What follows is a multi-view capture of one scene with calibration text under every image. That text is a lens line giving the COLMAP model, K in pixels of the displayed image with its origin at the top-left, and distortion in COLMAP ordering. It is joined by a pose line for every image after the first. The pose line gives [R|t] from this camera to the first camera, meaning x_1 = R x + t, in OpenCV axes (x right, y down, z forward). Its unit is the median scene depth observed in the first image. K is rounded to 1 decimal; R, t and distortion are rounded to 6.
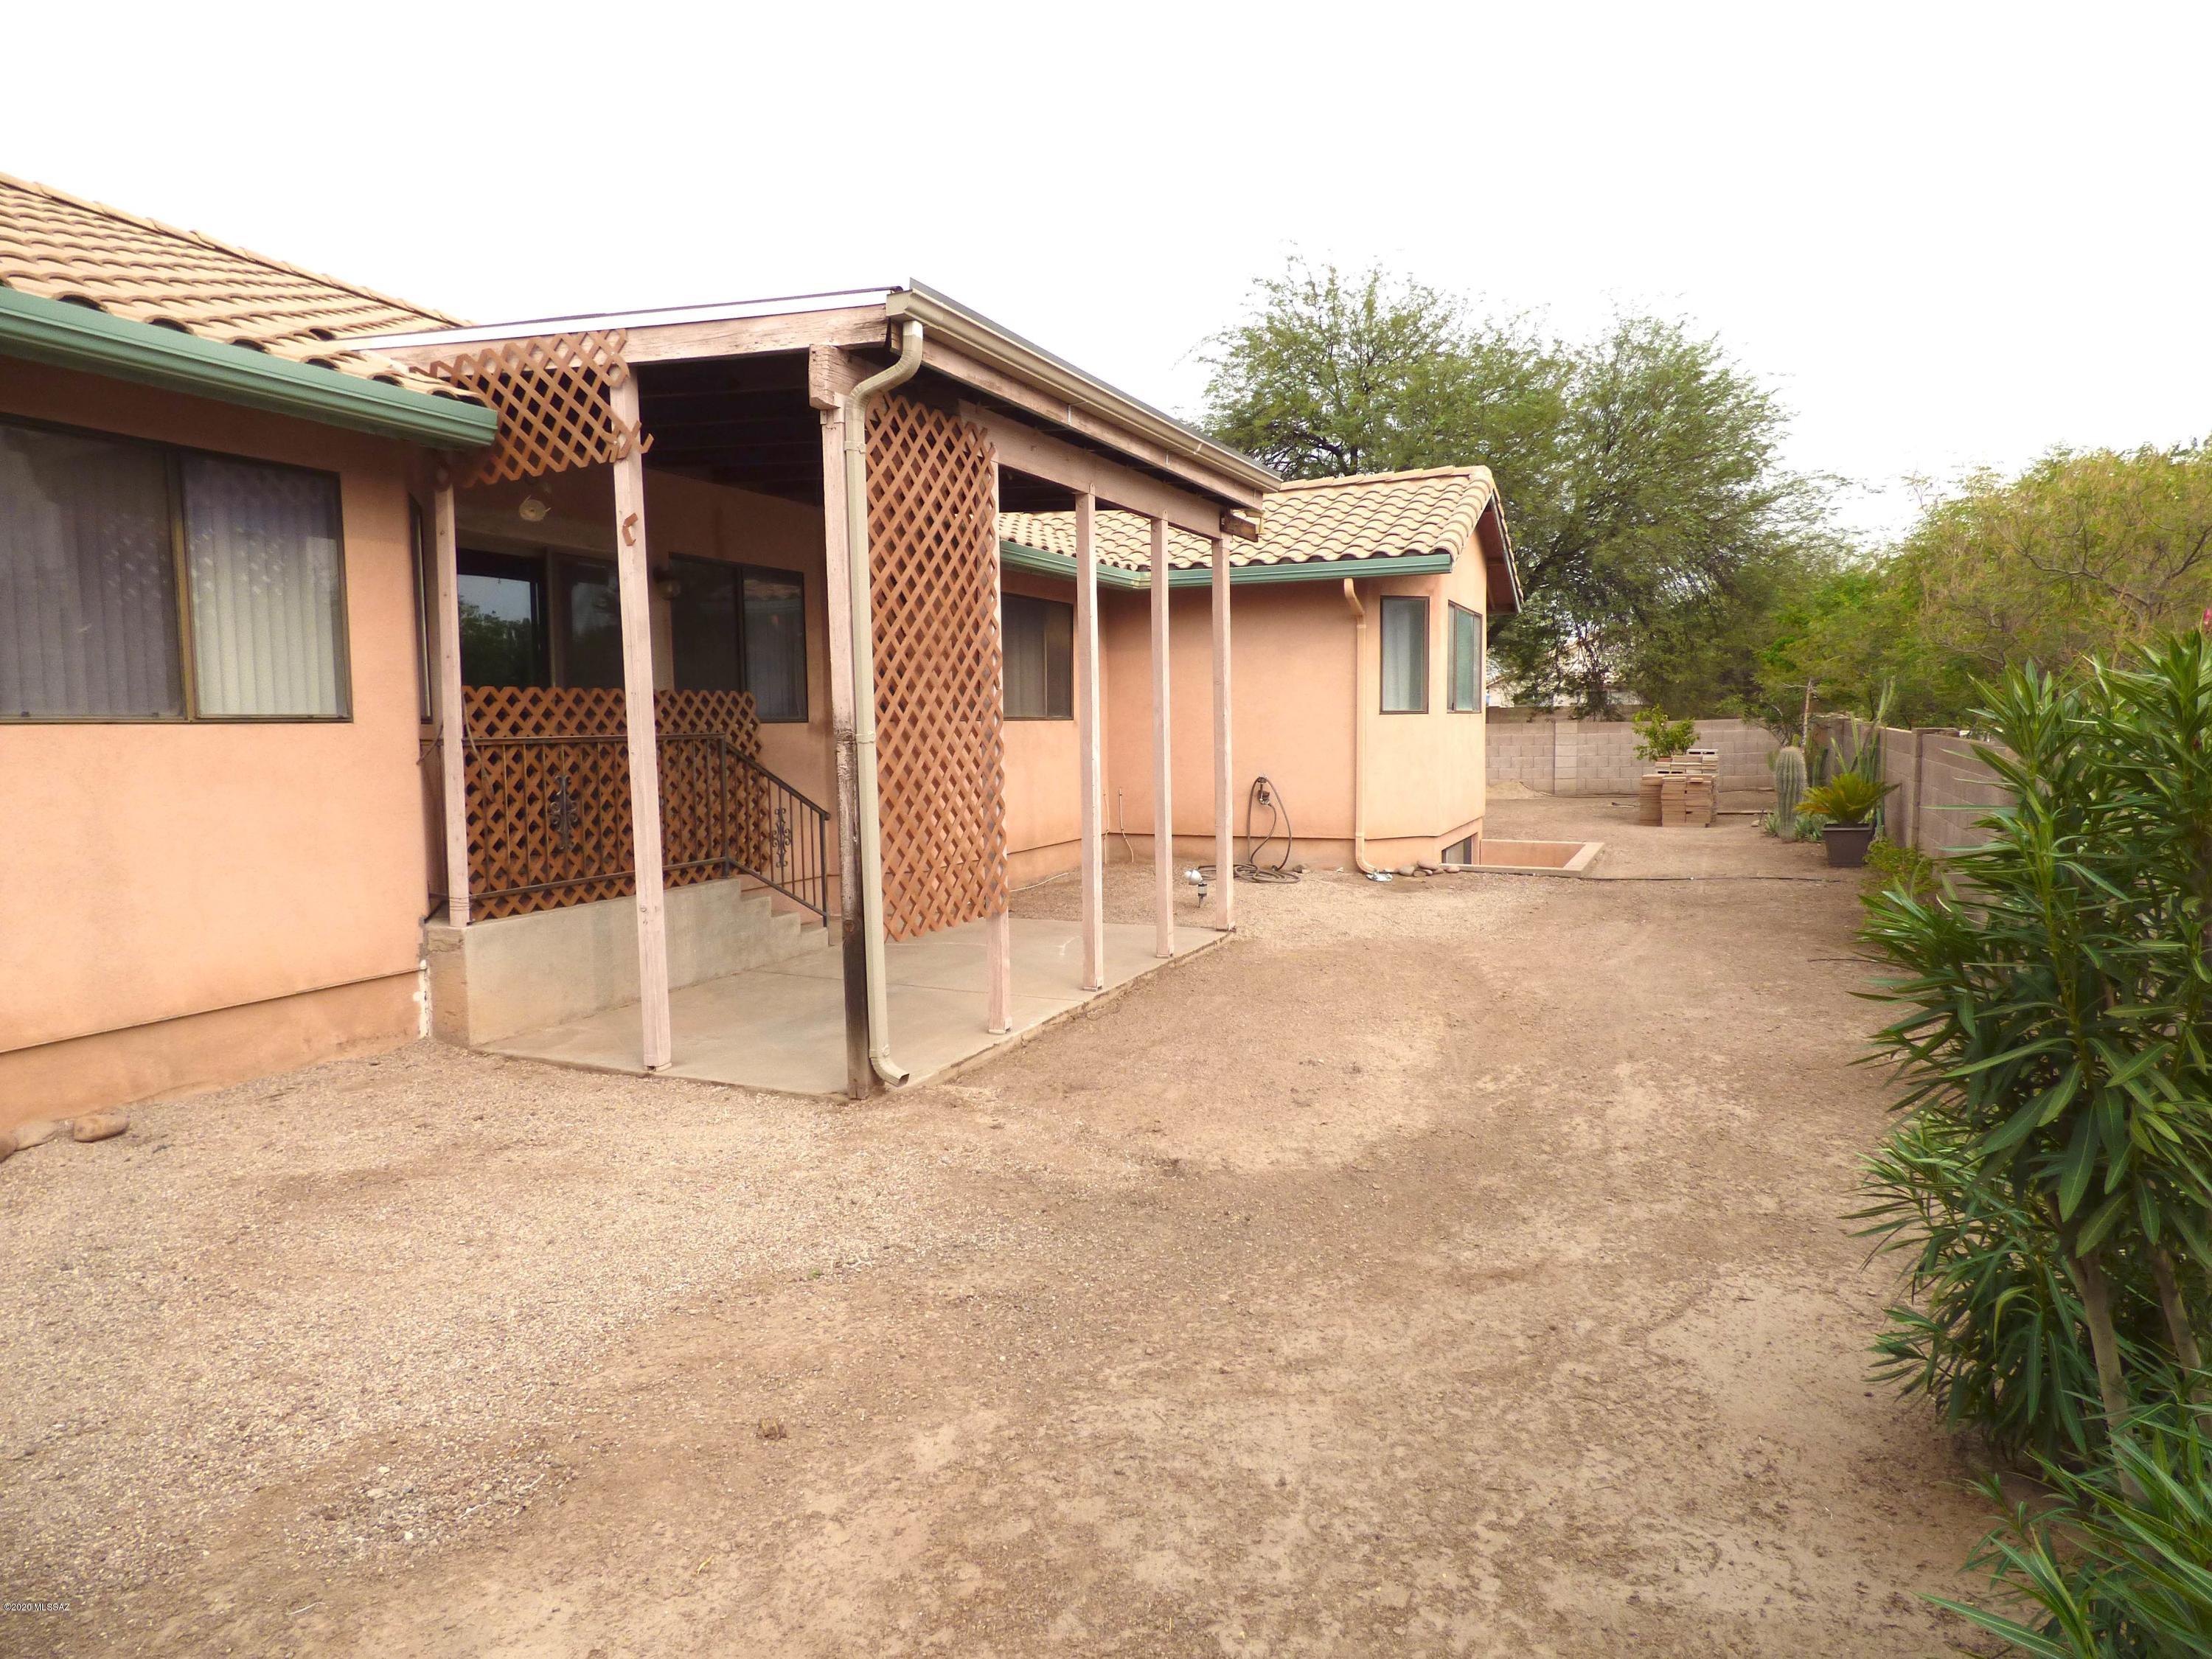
lens RADIAL K [[1314.3, 0, 1105.3], [0, 1314.3, 821.2], [0, 0, 1]] dist [-0.004634, -0.000616]
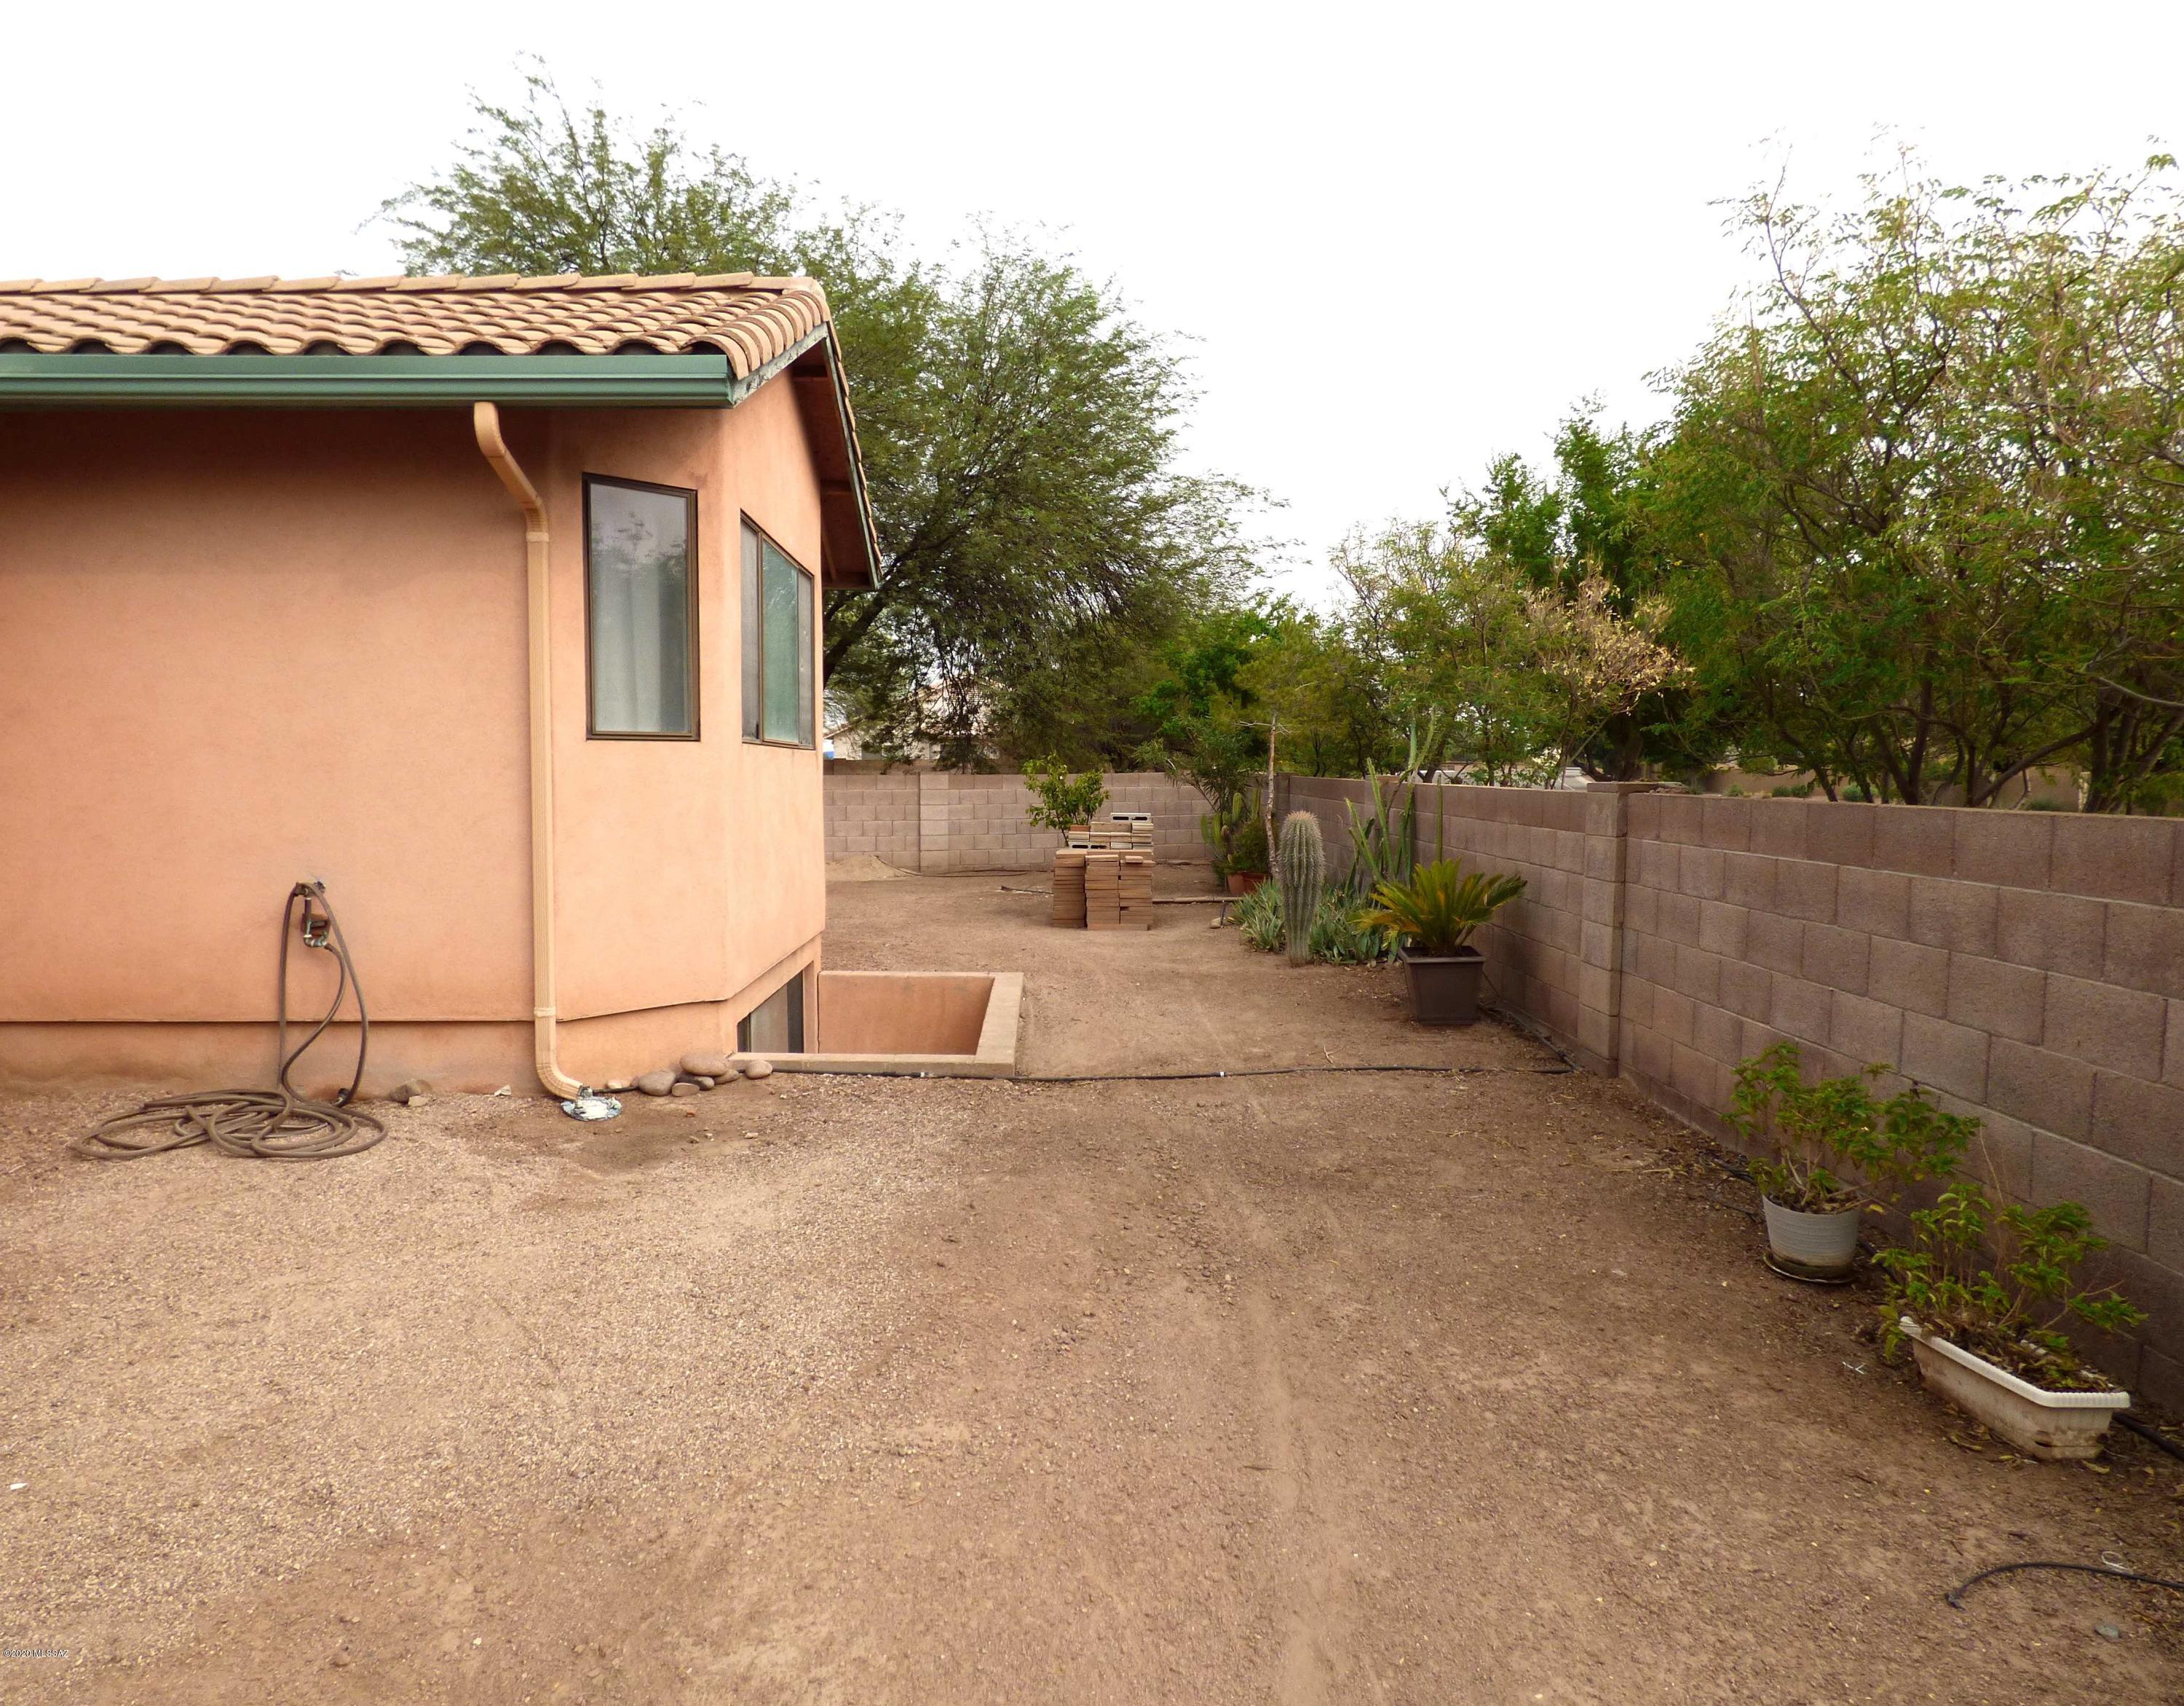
lens RADIAL K [[1383.2, 0, 1087.9], [0, 1383.2, 851.1], [0, 0, 1]] dist [-0.003718, -0.000544]
pose [[0.894257, -0.010632, 0.447428, 0.090343], [0.020726, 0.999629, -0.017671, -0.018994], [-0.447074, 0.025076, 0.894145, 0.303345]]
